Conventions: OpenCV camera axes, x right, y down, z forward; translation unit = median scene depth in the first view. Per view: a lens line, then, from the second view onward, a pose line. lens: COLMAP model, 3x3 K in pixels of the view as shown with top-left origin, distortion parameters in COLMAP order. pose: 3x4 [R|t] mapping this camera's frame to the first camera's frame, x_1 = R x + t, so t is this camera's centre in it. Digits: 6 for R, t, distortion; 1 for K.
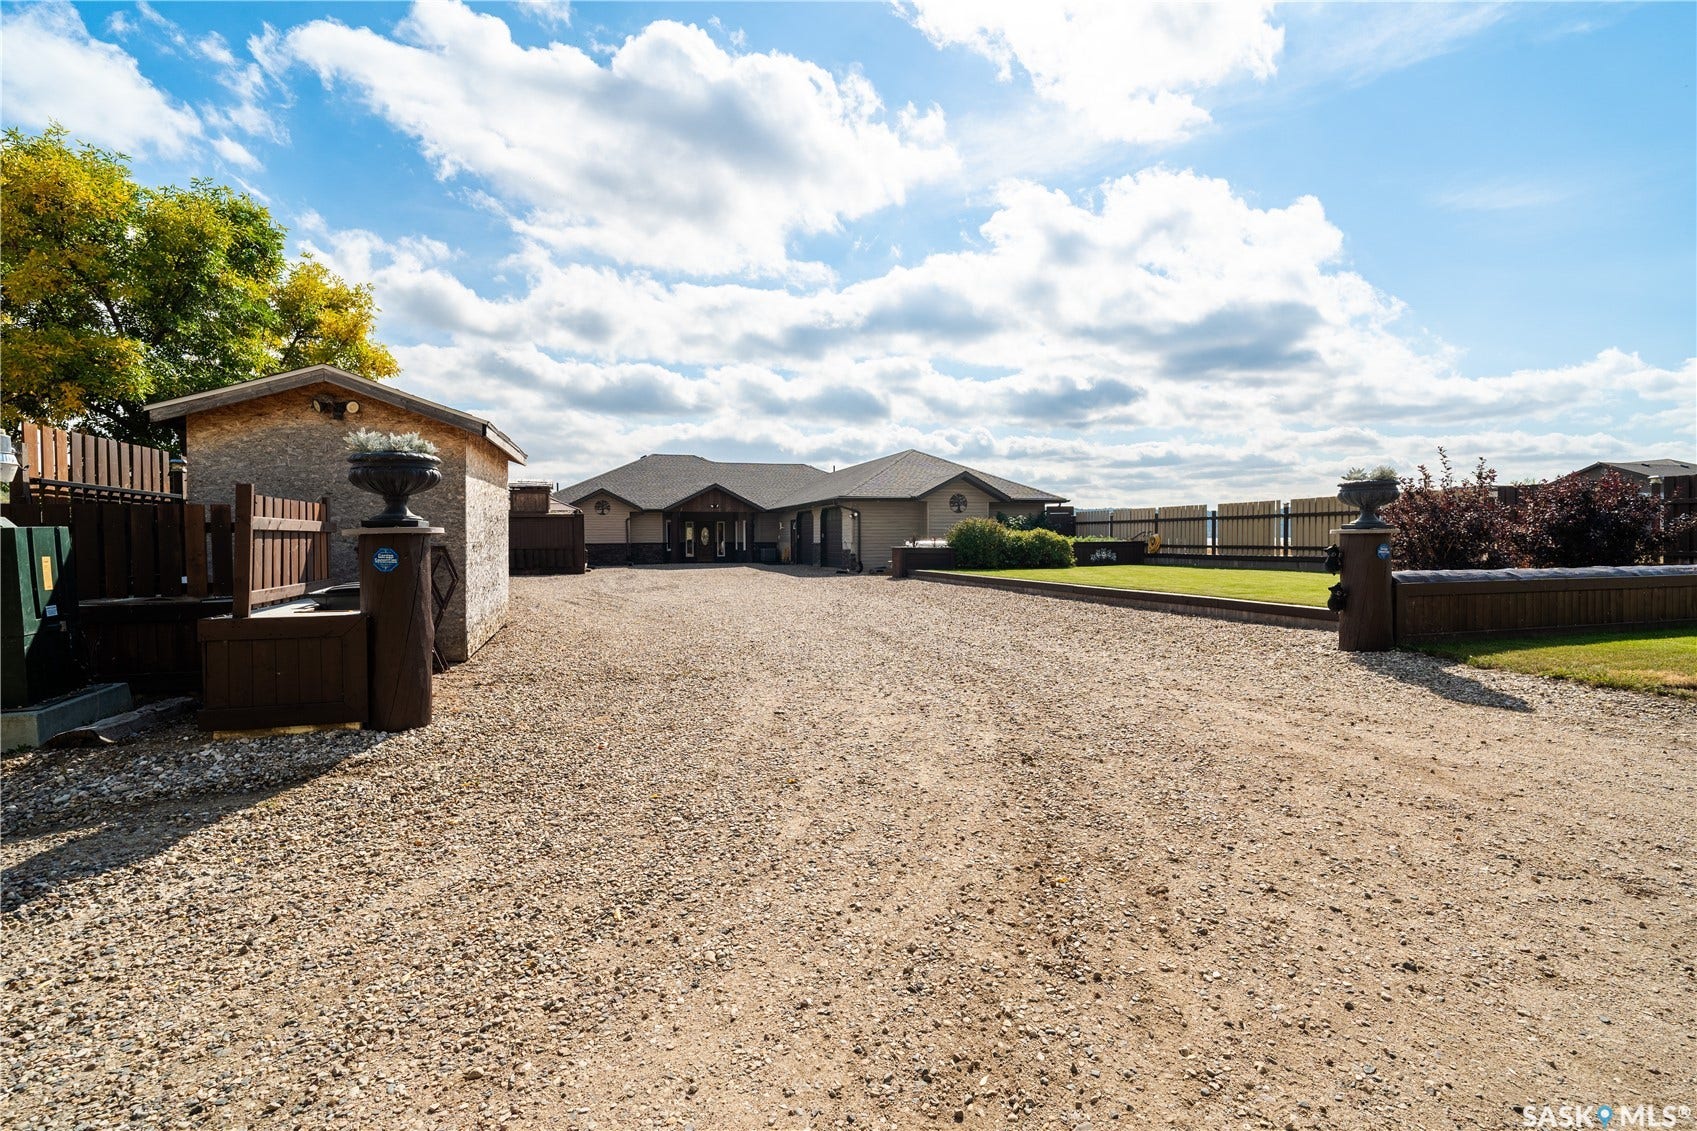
lens RADIAL K [[801.7, 0, 843.3], [0, 801.7, 563.5], [0, 0, 1]] dist [-0.017234, 0.006921]
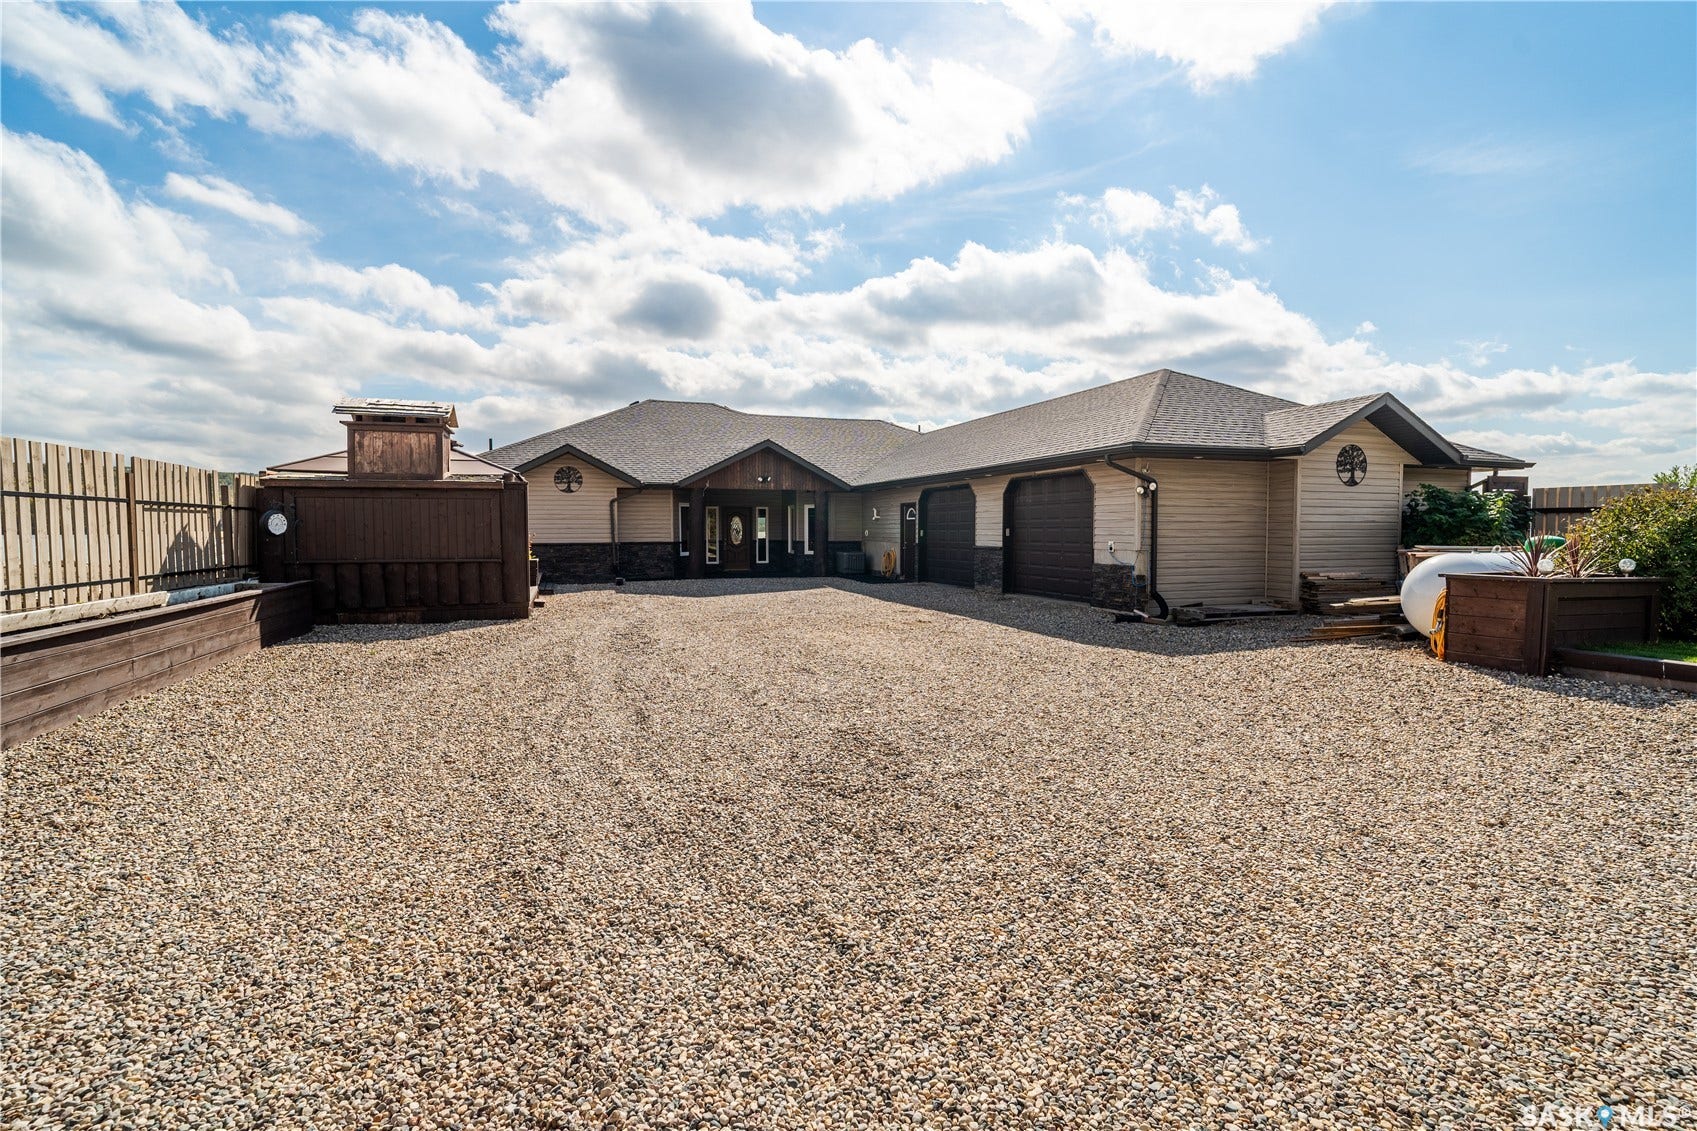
lens RADIAL K [[801.7, 0, 852.9], [0, 801.7, 552.4], [0, 0, 1]] dist [-0.017234, 0.006921]
pose [[0.998620, 0.003018, 0.052423, -0.130666], [-0.002892, 0.999993, -0.002472, -0.017532], [-0.052431, 0.002317, 0.998622, 0.428424]]
